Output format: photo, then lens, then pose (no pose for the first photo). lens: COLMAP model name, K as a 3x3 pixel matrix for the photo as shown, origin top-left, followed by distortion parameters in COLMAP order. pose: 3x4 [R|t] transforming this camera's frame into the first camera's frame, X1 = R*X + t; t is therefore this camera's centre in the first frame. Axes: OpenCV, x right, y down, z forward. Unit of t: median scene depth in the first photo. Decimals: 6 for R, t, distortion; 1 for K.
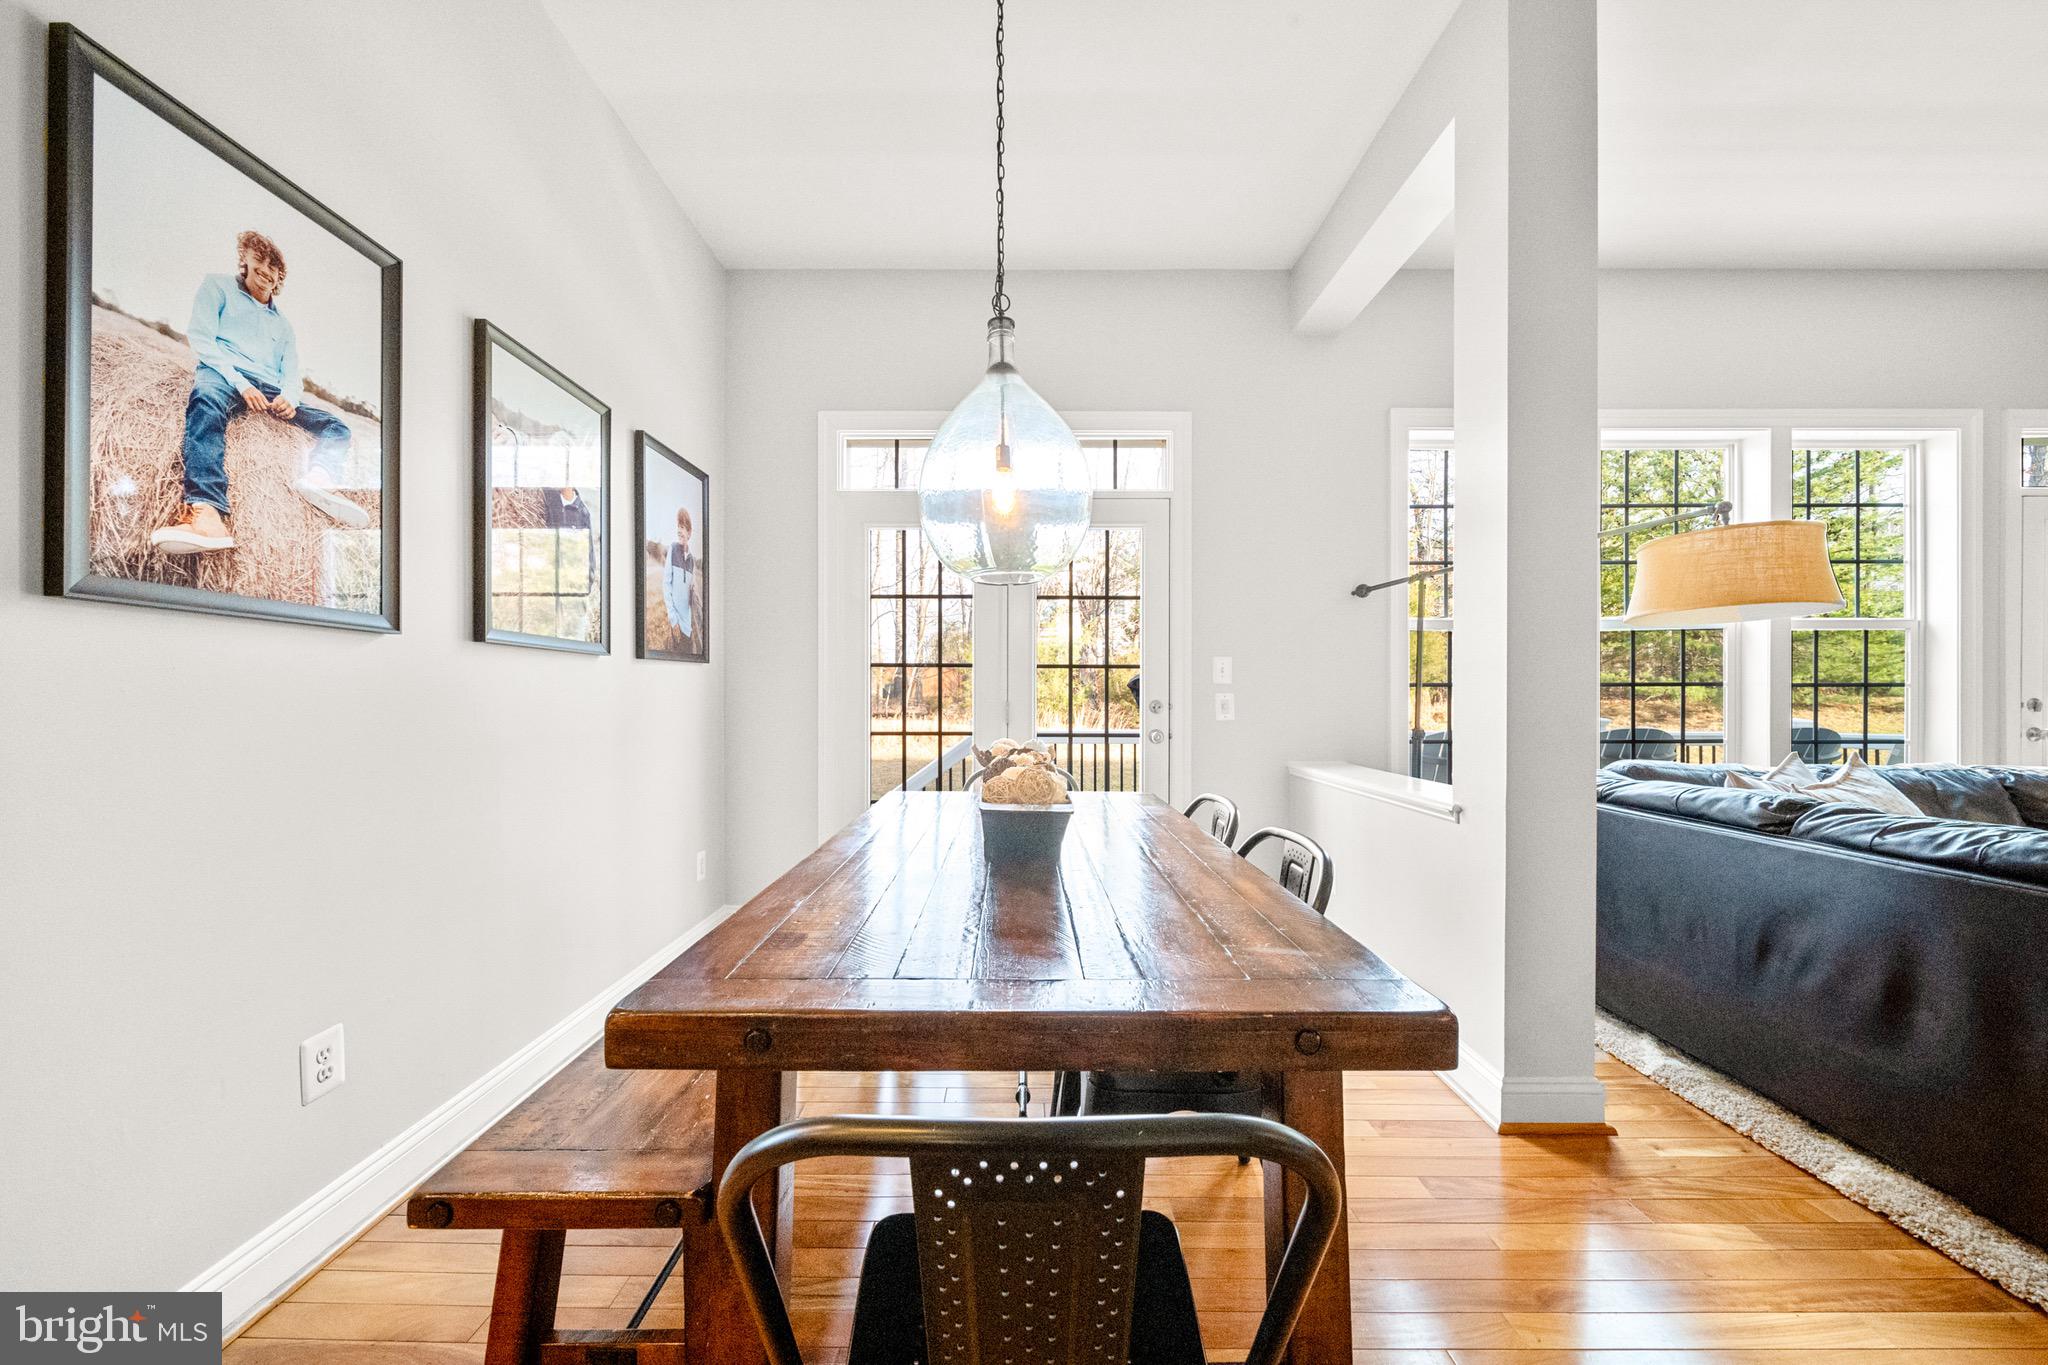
lens RADIAL K [[734.6, 0, 1023.7], [0, 734.6, 713.3], [0, 0, 1]] dist [0.000137, -0.000287]
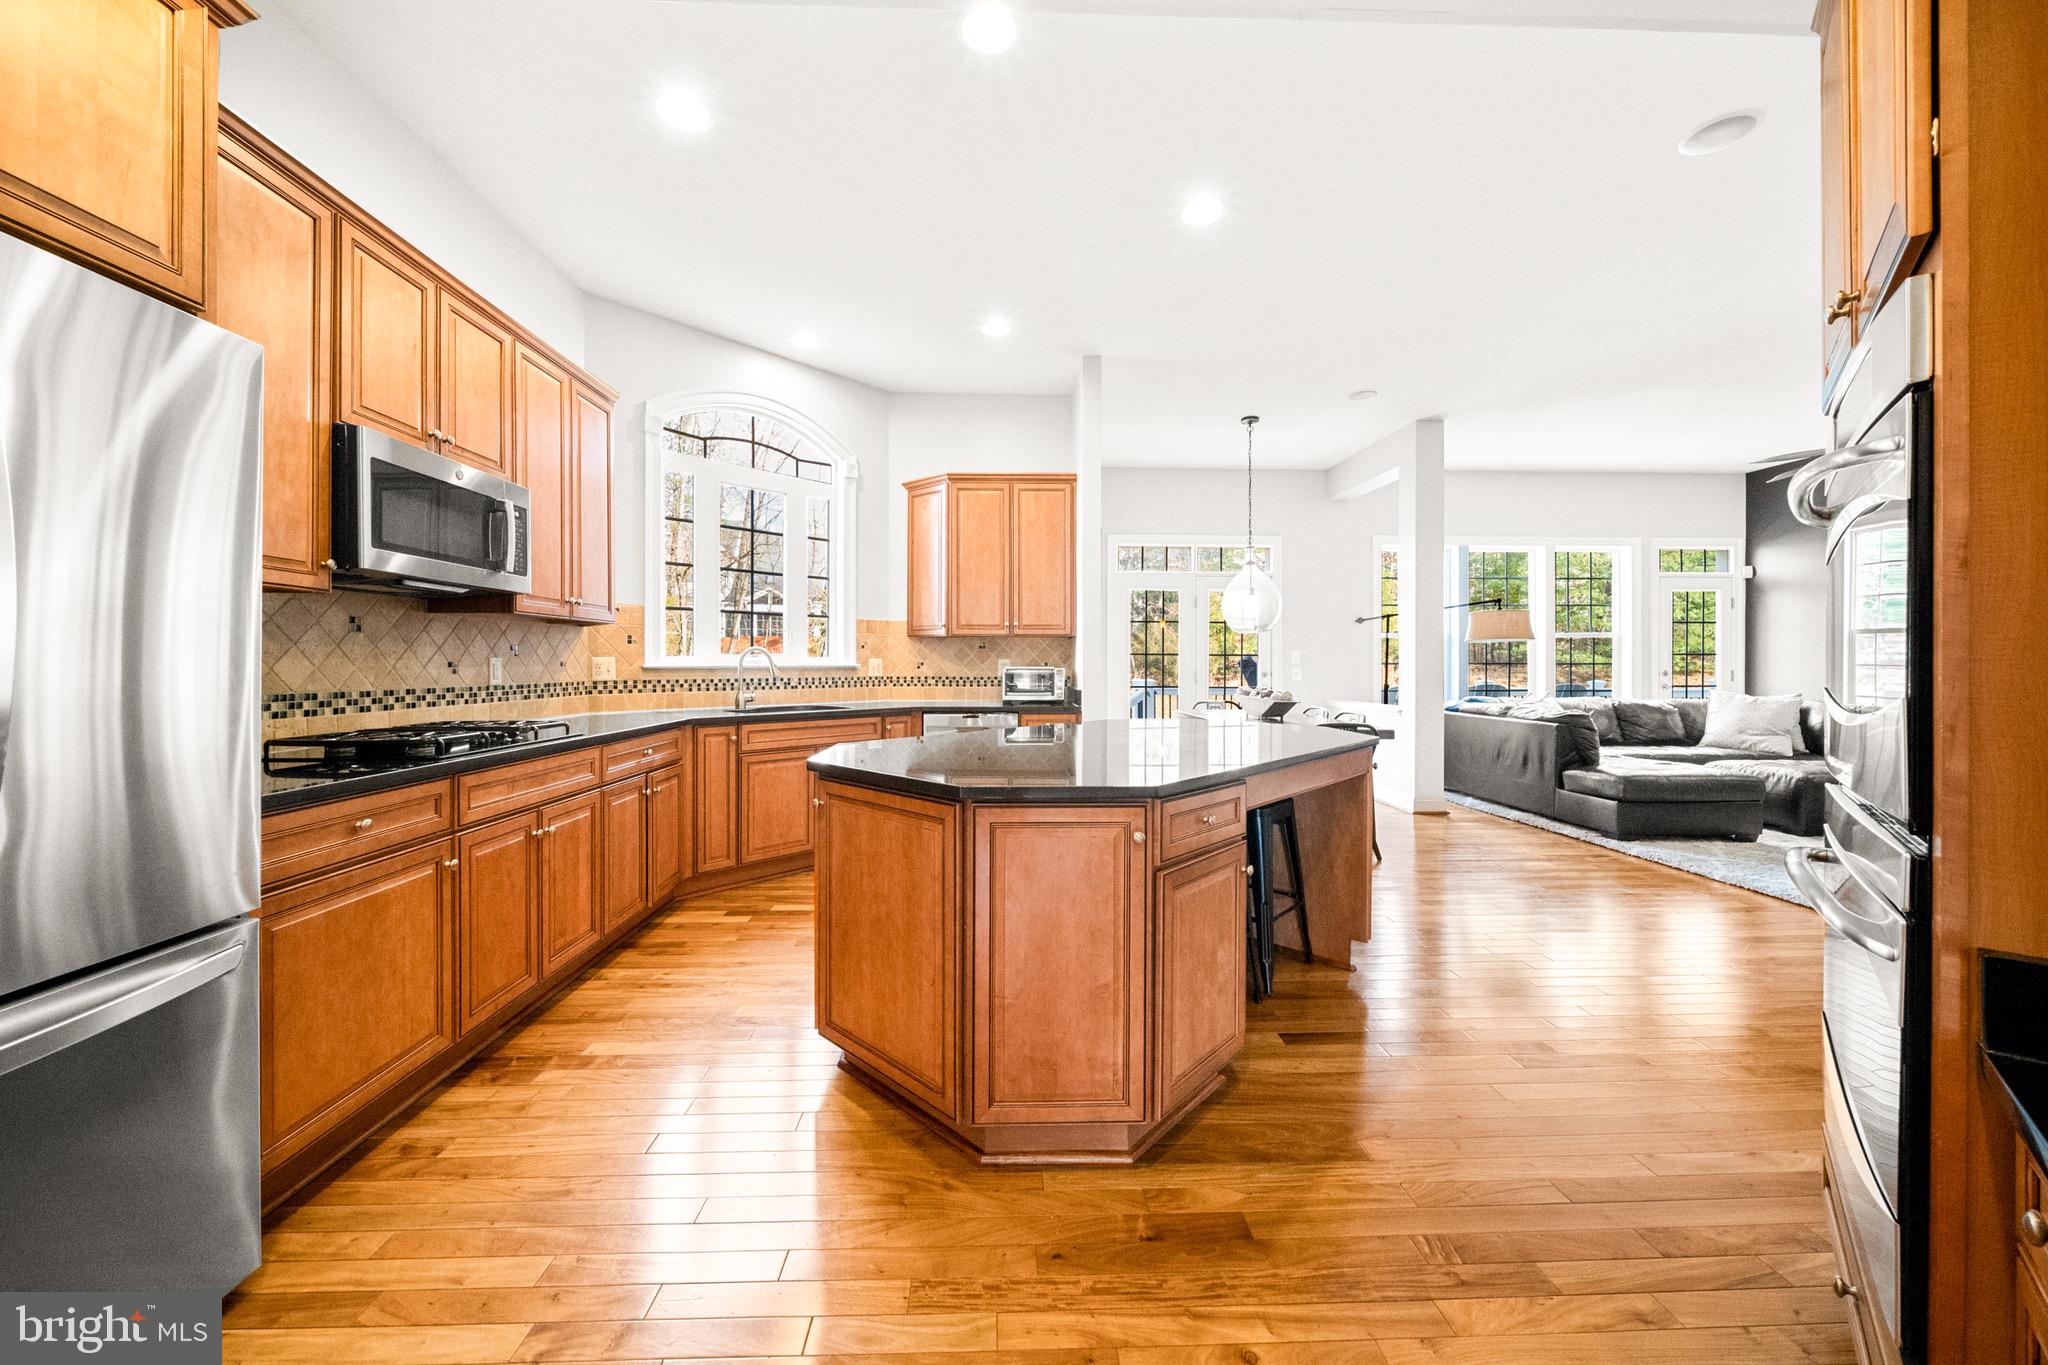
lens RADIAL K [[741.3, 0, 1023.3], [0, 741.3, 668.8], [0, 0, 1]] dist [0.000447, -0.000082]
pose [[0.999179, 0.000877, 0.040494, -0.759498], [-0.000400, 0.999931, -0.011768, 0.001261], [-0.040502, 0.011742, 0.999110, -1.397525]]
